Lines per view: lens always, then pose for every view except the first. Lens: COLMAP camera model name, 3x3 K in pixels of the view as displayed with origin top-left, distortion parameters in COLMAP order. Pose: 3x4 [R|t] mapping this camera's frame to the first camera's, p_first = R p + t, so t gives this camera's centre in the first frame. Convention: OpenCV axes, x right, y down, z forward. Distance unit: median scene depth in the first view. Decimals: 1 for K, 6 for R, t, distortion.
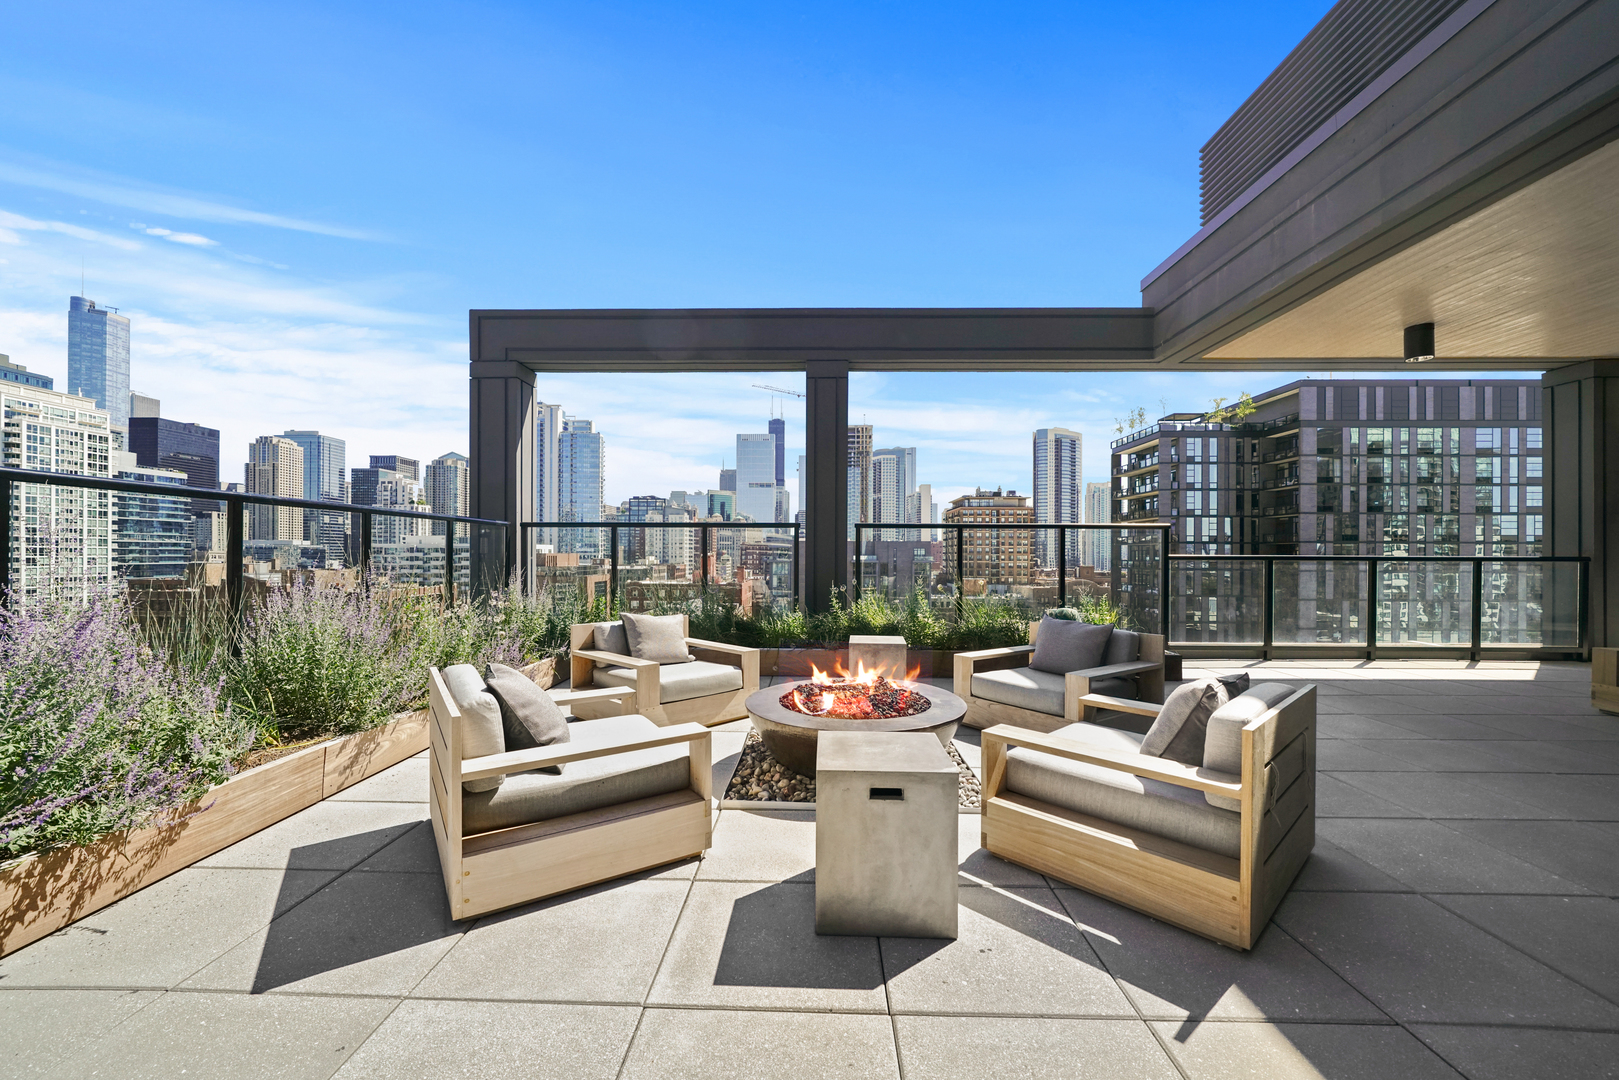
lens RADIAL K [[630.6, 0, 807.1], [0, 630.6, 552.5], [0, 0, 1]] dist [-0.003536, -0.000635]
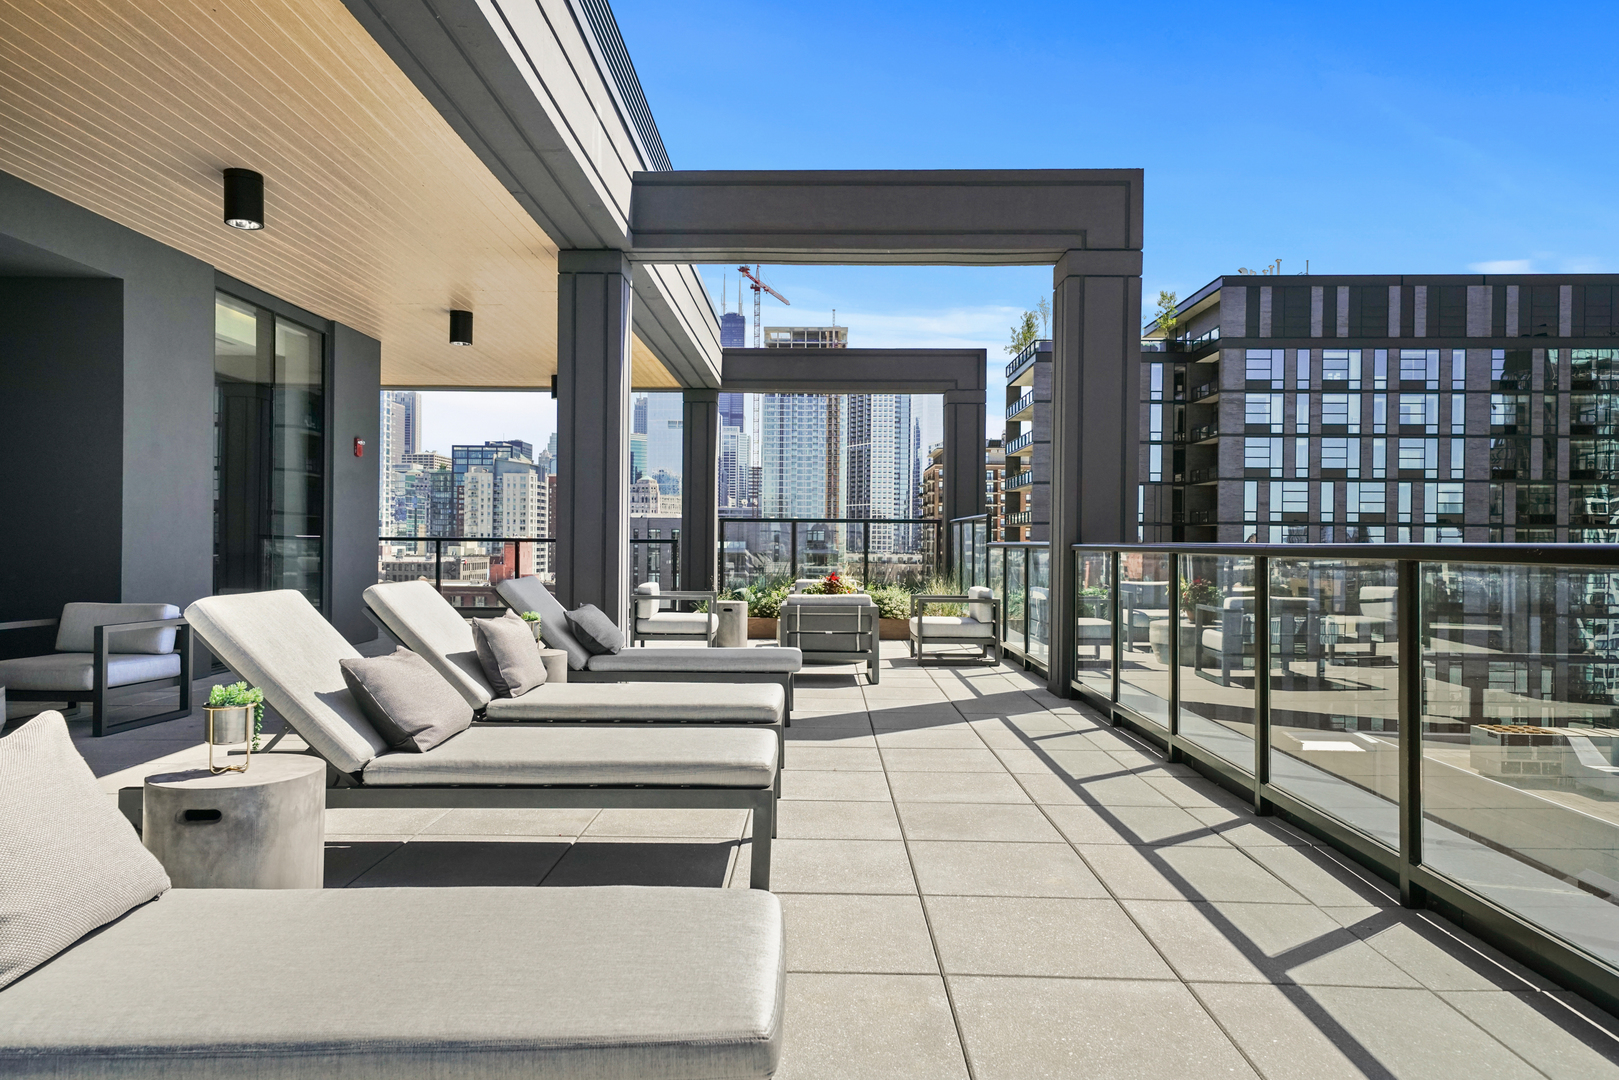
lens RADIAL K [[1013.1, 0, 811.2], [0, 1013.1, 536.4], [0, 0, 1]] dist [0.000872, 0.003012]
pose [[0.999581, 0.010104, 0.027137, 0.193627], [-0.010136, 0.999948, 0.001042, 0.000932], [-0.027125, -0.001316, 0.999631, -0.019686]]
